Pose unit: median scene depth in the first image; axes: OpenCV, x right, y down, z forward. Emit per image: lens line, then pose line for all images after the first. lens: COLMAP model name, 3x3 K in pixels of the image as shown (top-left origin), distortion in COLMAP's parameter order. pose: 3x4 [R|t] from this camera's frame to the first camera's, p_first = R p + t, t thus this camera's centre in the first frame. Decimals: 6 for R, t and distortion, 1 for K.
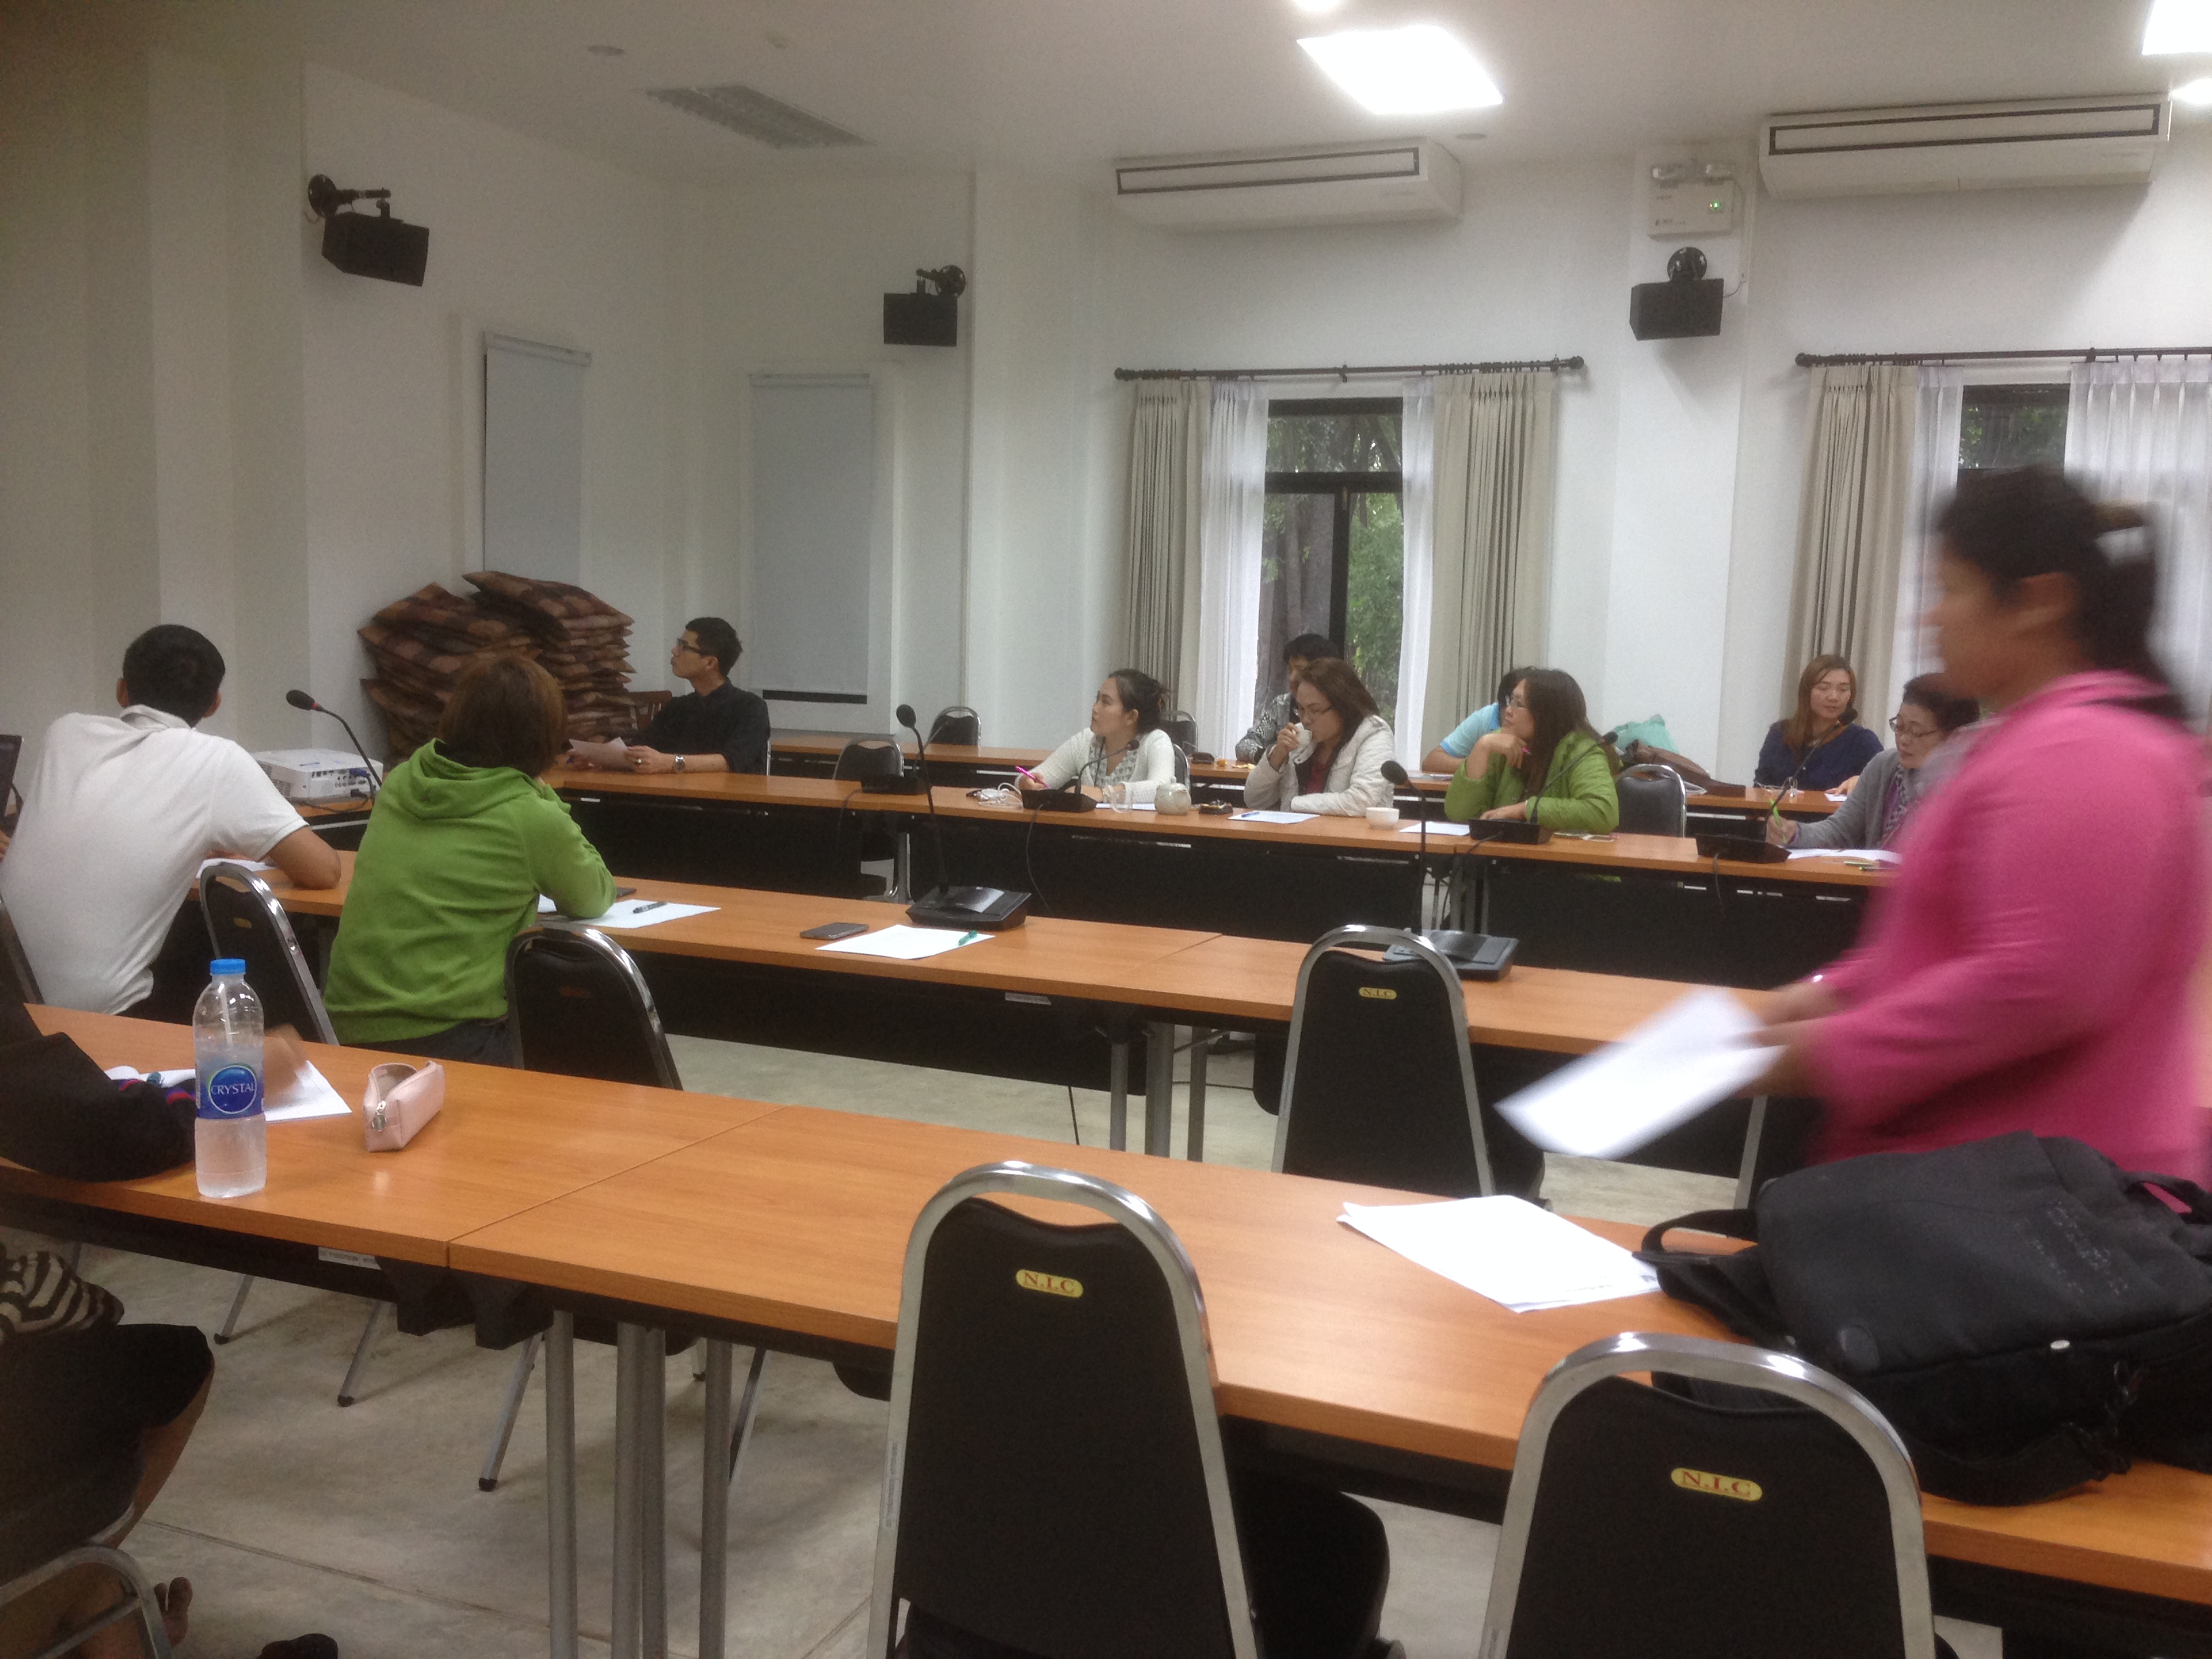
lens RADIAL K [[2027.1, 0, 1106.1], [0, 2027.1, 834.5], [0, 0, 1]] dist [0.082431, -0.067298]
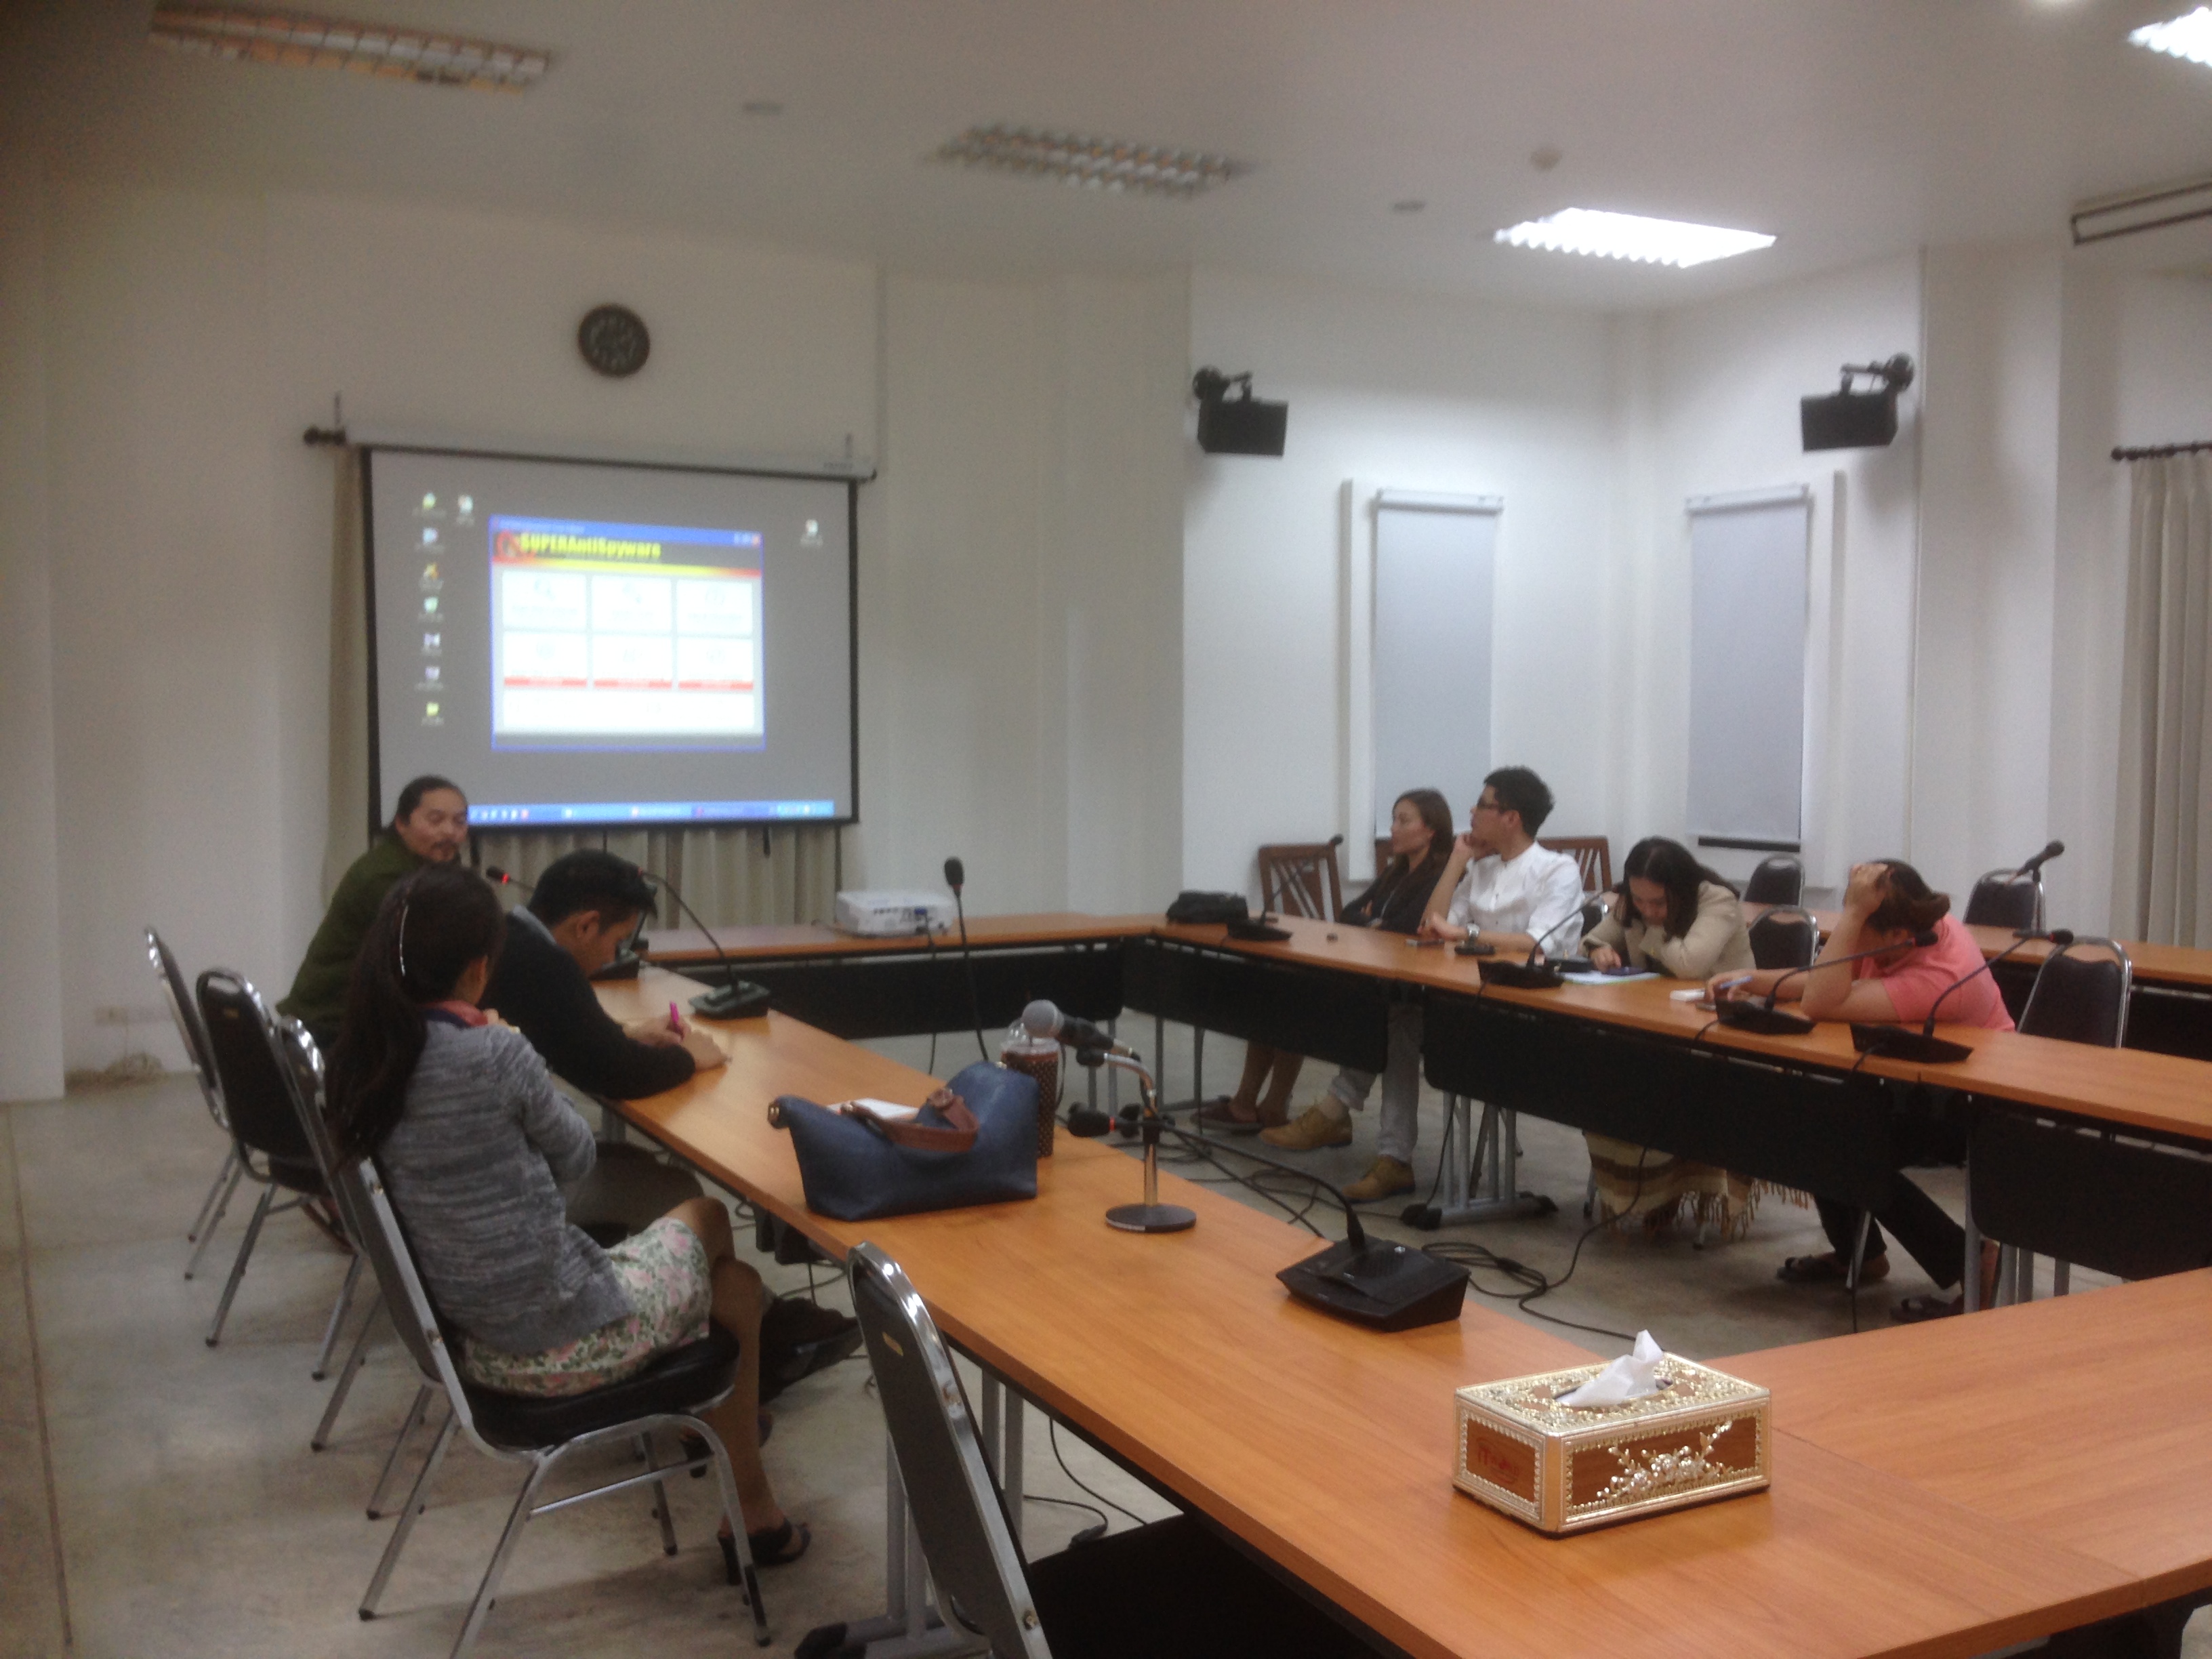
lens RADIAL K [[2022.4, 0, 1104.5], [0, 2022.4, 833.8], [0, 0, 1]] dist [0.123078, -0.209632]
pose [[0.779579, 0.008808, -0.626242, 0.235687], [-0.049868, 0.997600, -0.048046, -0.017631], [0.624316, 0.068685, 0.778146, 0.132449]]
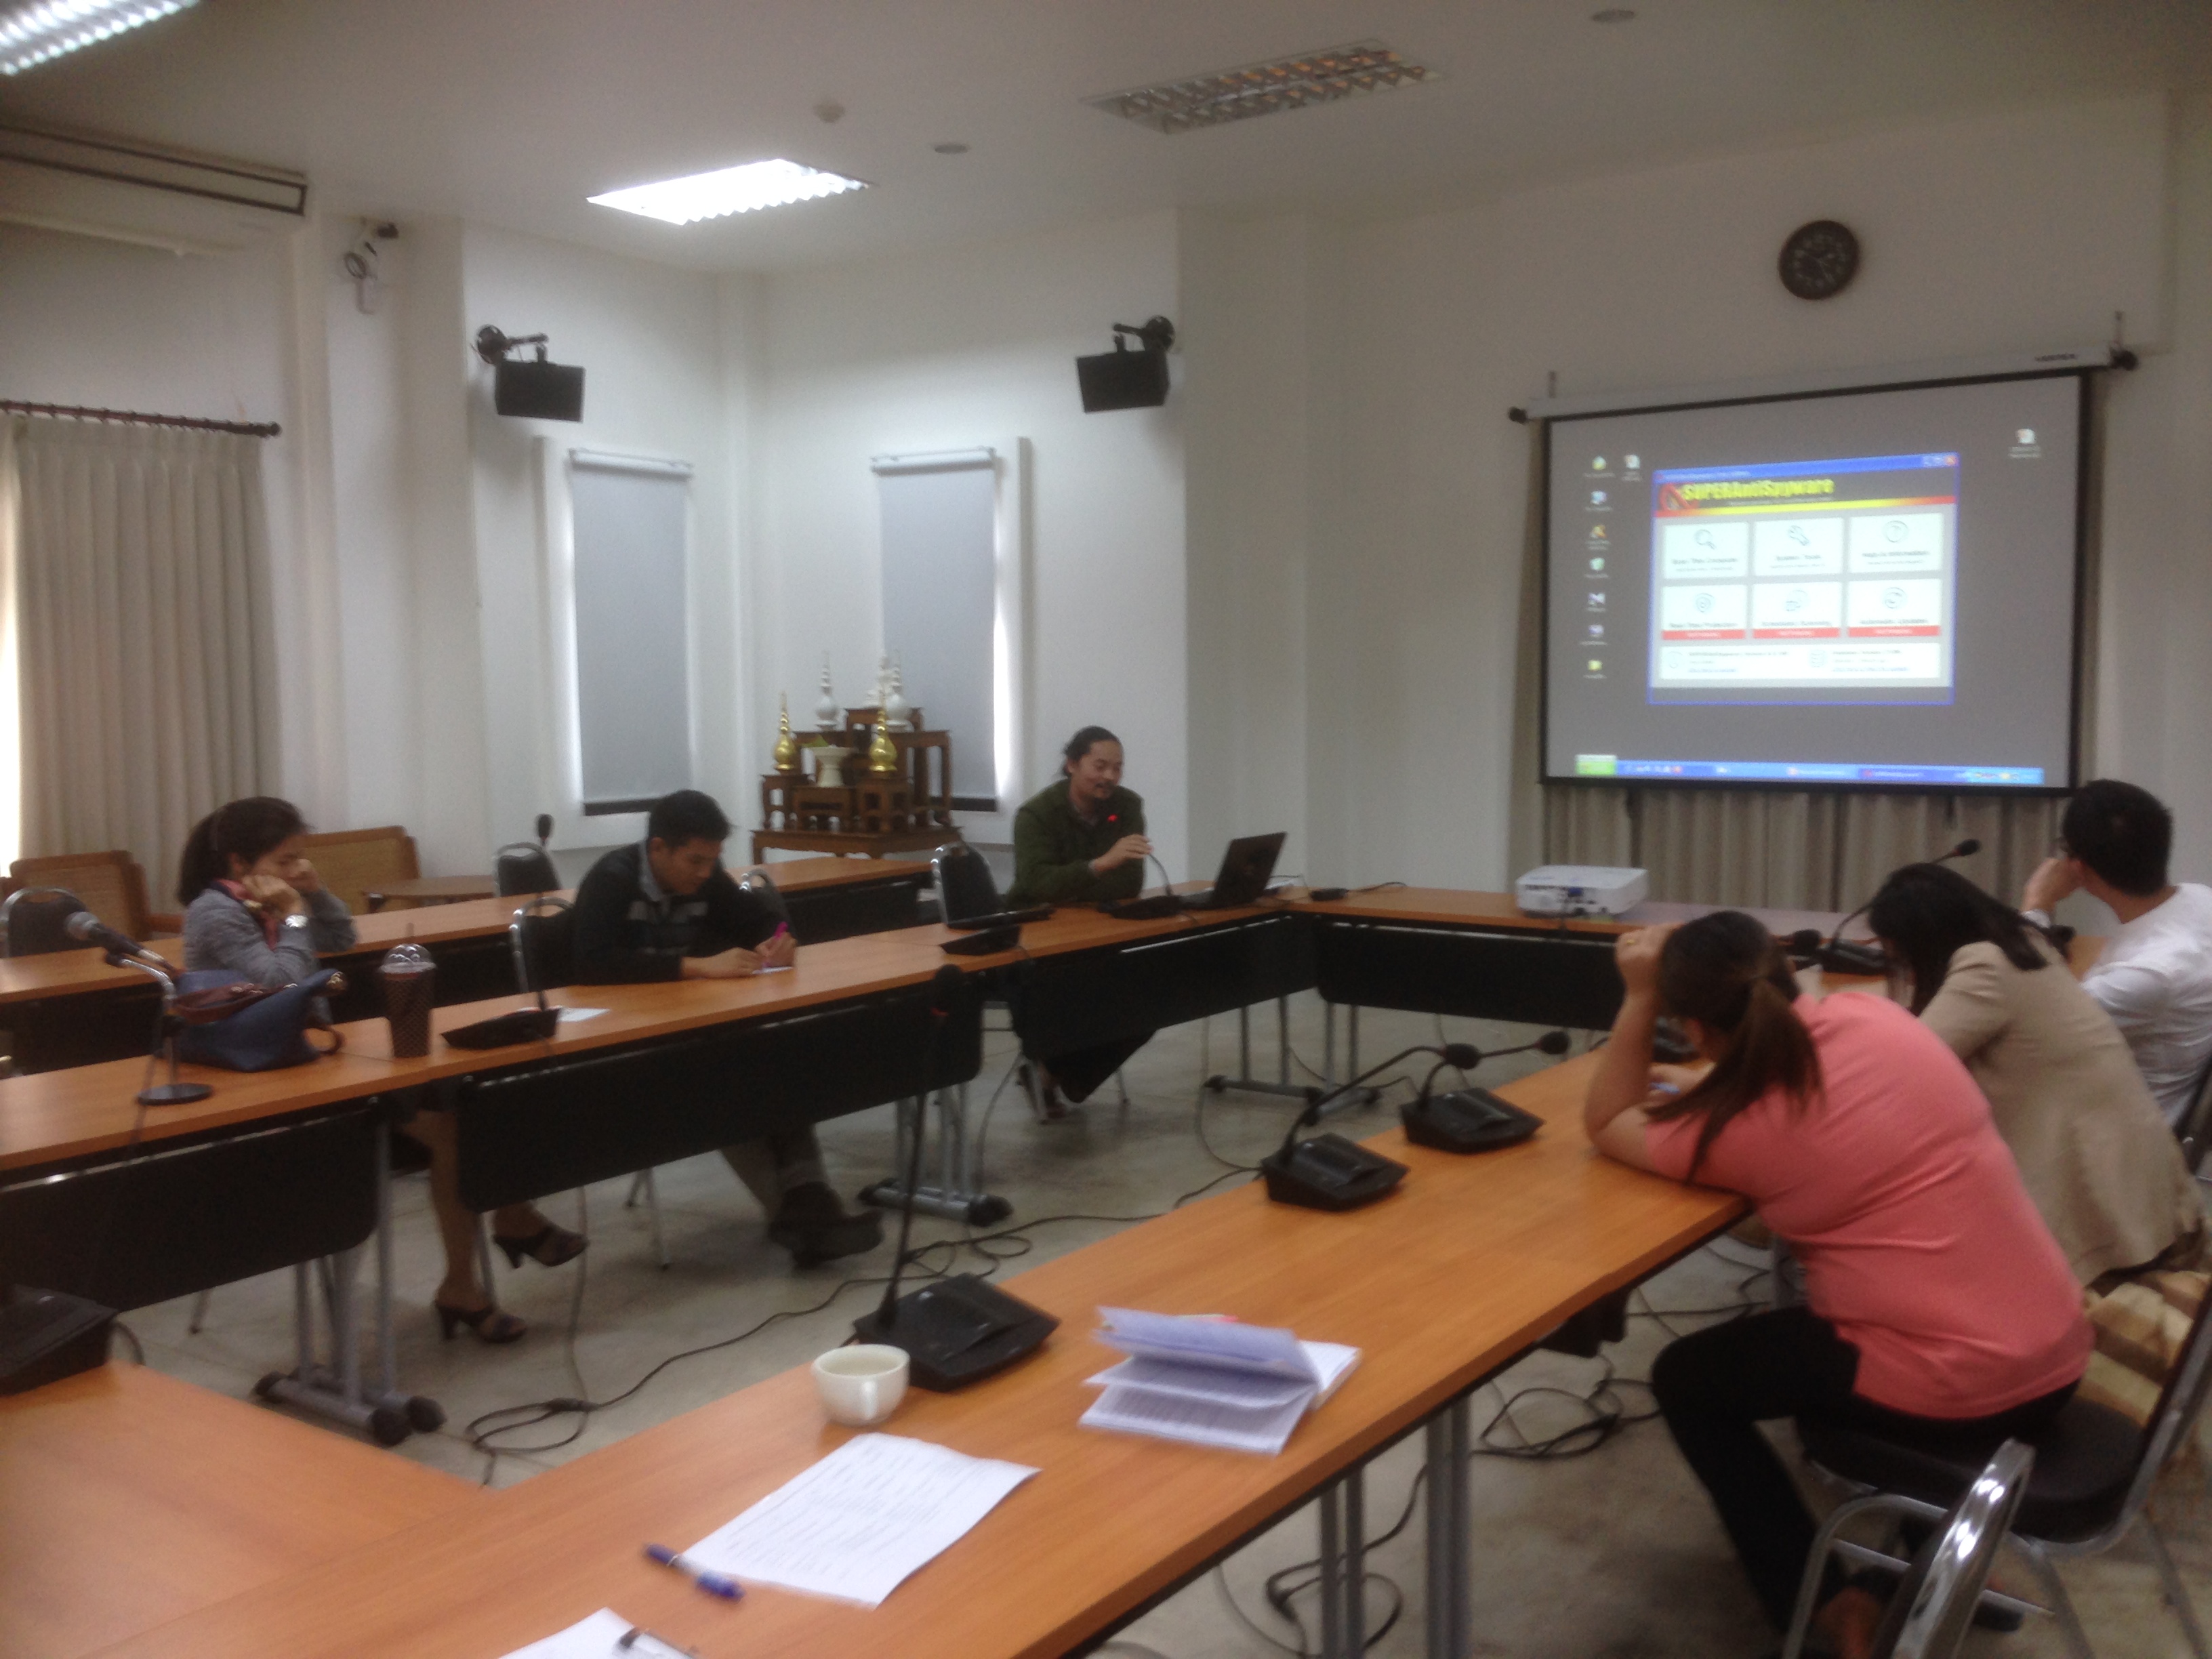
lens RADIAL K [[2022.4, 0, 1104.5], [0, 2022.4, 833.8], [0, 0, 1]] dist [0.123078, -0.209632]
pose [[-0.216816, 0.056107, -0.974599, 0.397120], [-0.101181, 0.991679, 0.079599, -0.074809], [0.970955, 0.115869, -0.209335, 0.621534]]
